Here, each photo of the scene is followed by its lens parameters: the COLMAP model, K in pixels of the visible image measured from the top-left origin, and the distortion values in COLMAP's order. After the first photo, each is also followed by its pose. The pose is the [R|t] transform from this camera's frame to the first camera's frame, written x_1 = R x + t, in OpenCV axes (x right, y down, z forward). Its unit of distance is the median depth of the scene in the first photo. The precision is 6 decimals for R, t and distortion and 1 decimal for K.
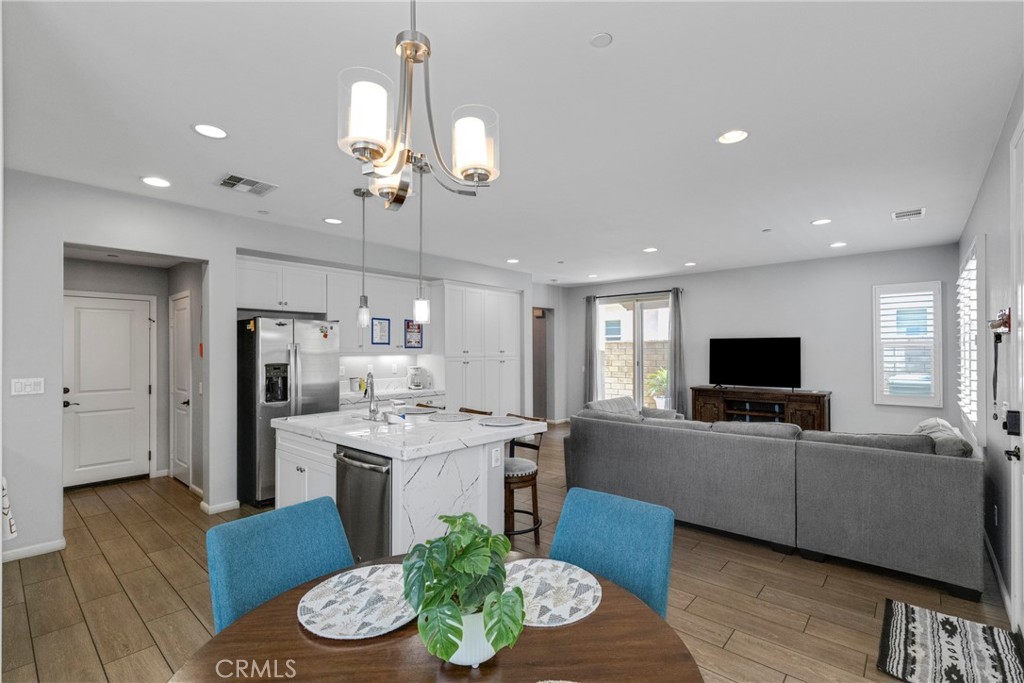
lens RADIAL K [[463.1, 0, 520.6], [0, 463.1, 344.7], [0, 0, 1]] dist [0.009320, -0.001614]
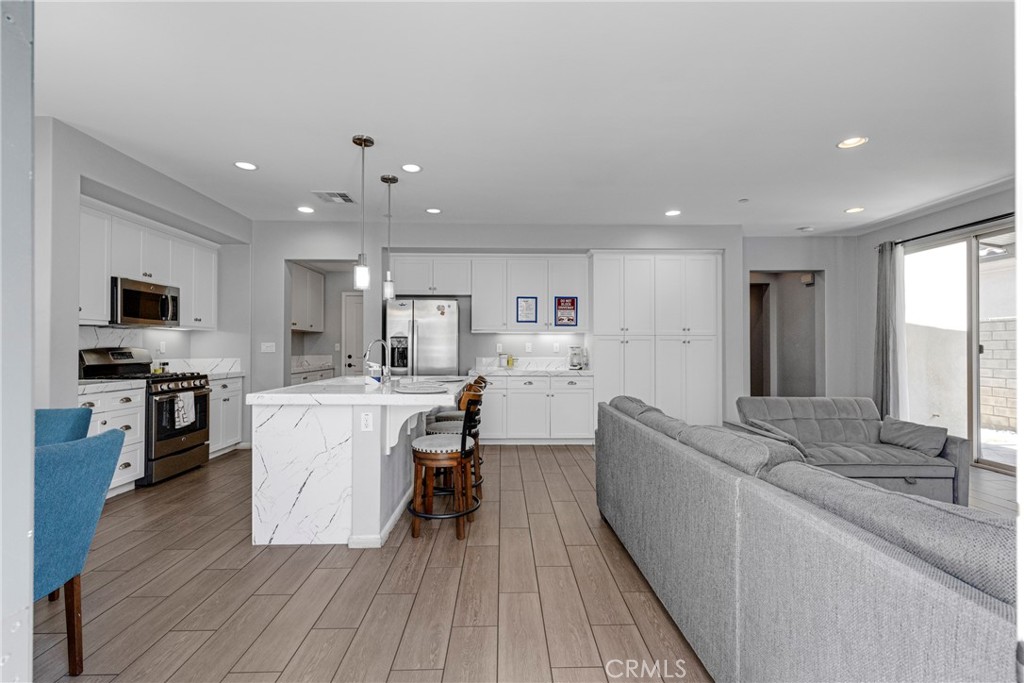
lens RADIAL K [[463.1, 0, 516.2], [0, 463.1, 341.5], [0, 0, 1]] dist [0.009320, -0.001614]
pose [[0.663643, -0.003046, -0.748043, 0.586296], [0.005337, 0.999986, 0.000662, 0.053630], [0.748031, -0.004432, 0.663650, 0.411638]]
